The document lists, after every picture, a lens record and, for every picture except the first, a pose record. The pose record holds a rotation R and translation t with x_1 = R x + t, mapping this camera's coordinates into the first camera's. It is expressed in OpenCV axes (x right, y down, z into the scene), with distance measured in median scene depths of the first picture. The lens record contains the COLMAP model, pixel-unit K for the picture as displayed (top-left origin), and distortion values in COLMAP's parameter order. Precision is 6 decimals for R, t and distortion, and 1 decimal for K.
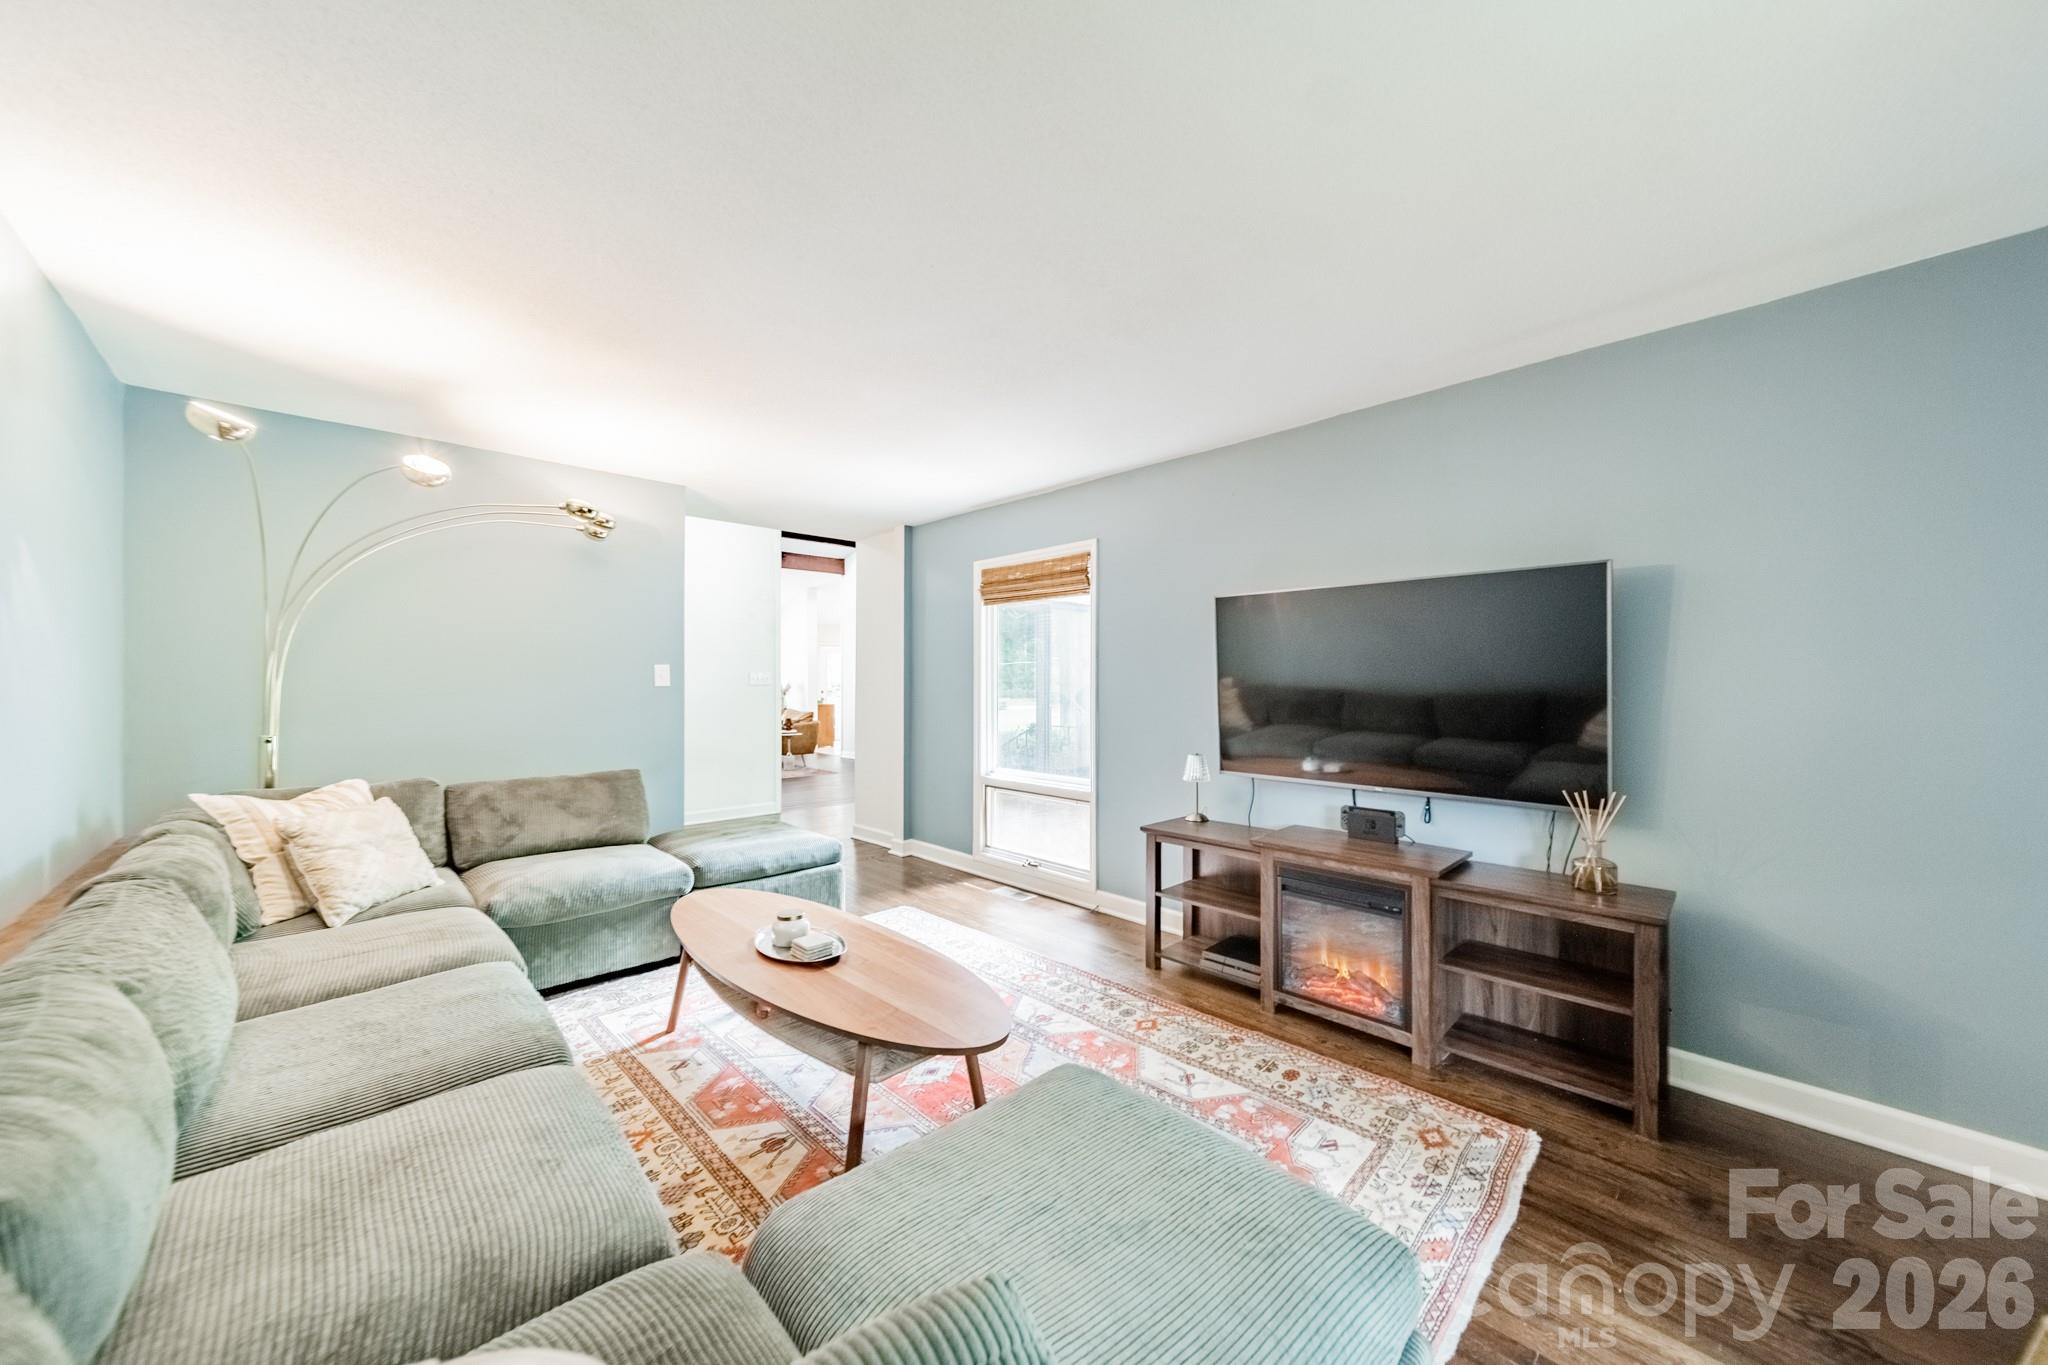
lens RADIAL K [[716.0, 0, 1033.2], [0, 716.0, 685.0], [0, 0, 1]] dist [0.003590, 0.000135]
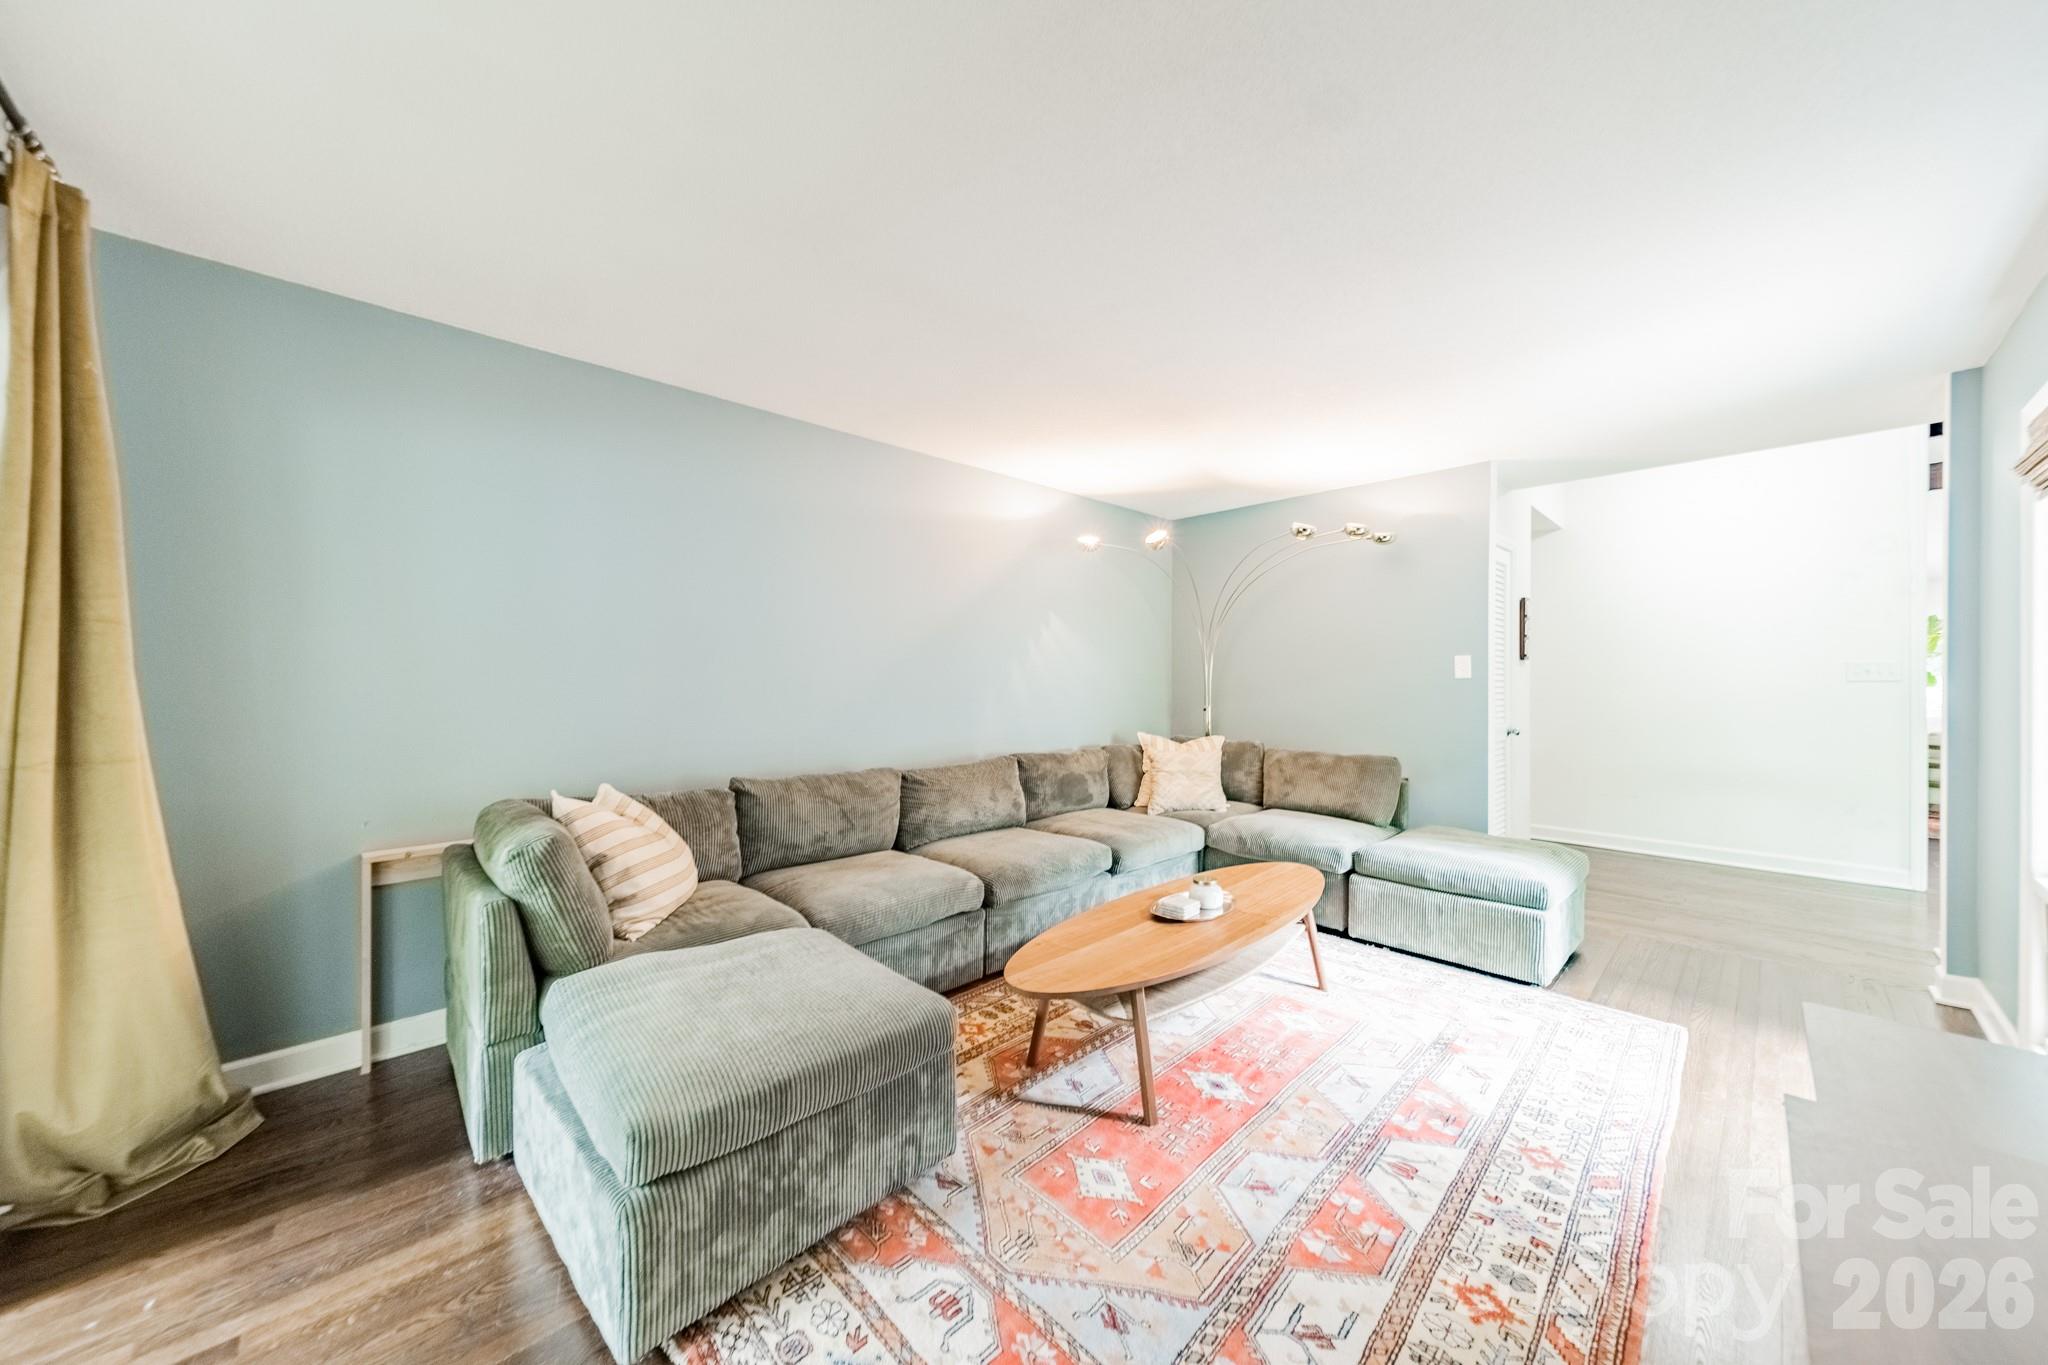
lens RADIAL K [[716.0, 0, 1033.4], [0, 716.0, 678.9], [0, 0, 1]] dist [0.003590, 0.000135]
pose [[0.006604, -0.003965, -0.999970, 0.553214], [-0.010398, 0.999938, -0.004033, 0.015827], [0.999924, 0.010424, 0.006562, 0.530991]]
